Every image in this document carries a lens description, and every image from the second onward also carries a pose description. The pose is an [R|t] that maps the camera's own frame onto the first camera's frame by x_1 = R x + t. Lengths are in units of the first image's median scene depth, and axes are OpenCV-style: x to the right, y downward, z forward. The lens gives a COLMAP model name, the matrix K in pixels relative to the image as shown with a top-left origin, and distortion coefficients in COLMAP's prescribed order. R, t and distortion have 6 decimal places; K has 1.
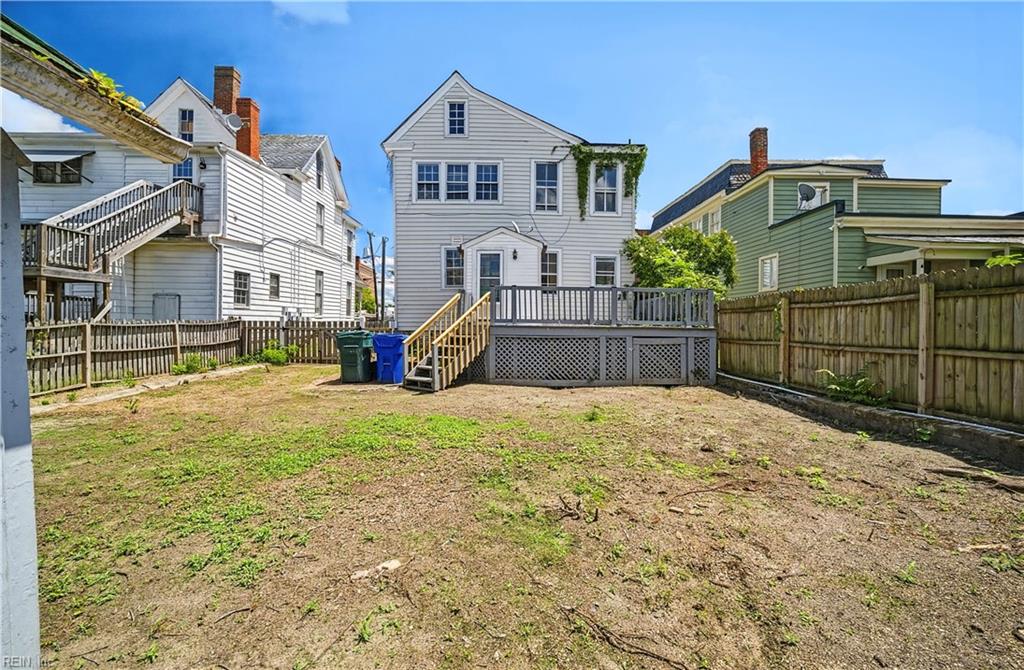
lens RADIAL K [[414.3, 0, 514.9], [0, 414.3, 327.5], [0, 0, 1]] dist [0.004030, 0.000166]
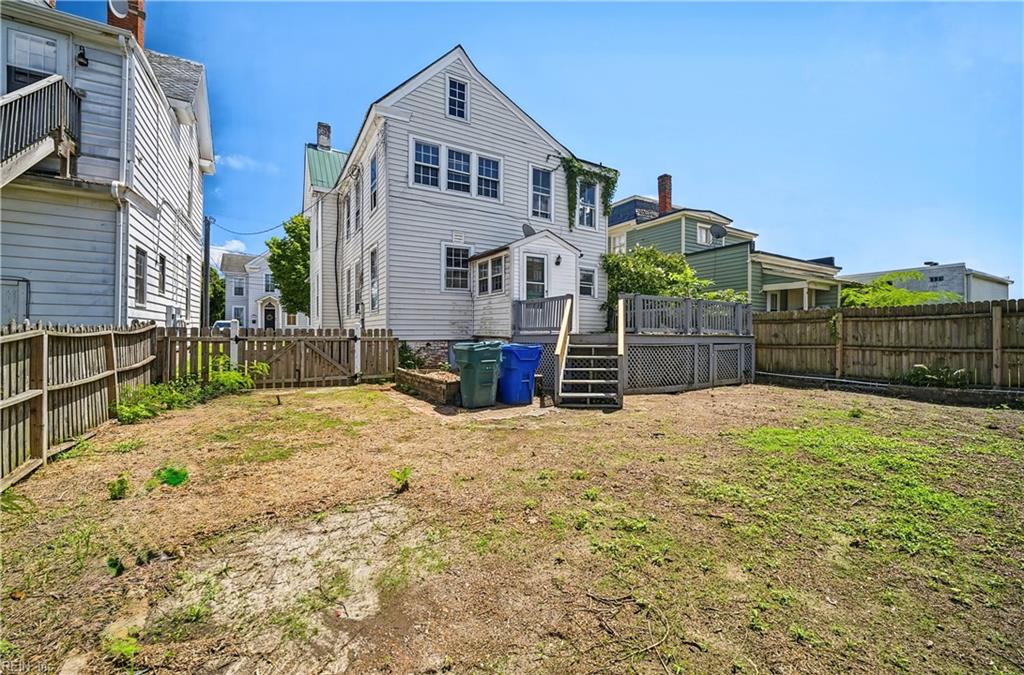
lens RADIAL K [[406.9, 0, 510.9], [0, 406.9, 334.6], [0, 0, 1]] dist [0.001489, -0.000153]
pose [[0.868783, -0.003719, 0.495180, -0.472703], [0.003876, 0.999992, 0.000709, -0.003278], [-0.495178, 0.001303, 0.868790, 0.193056]]
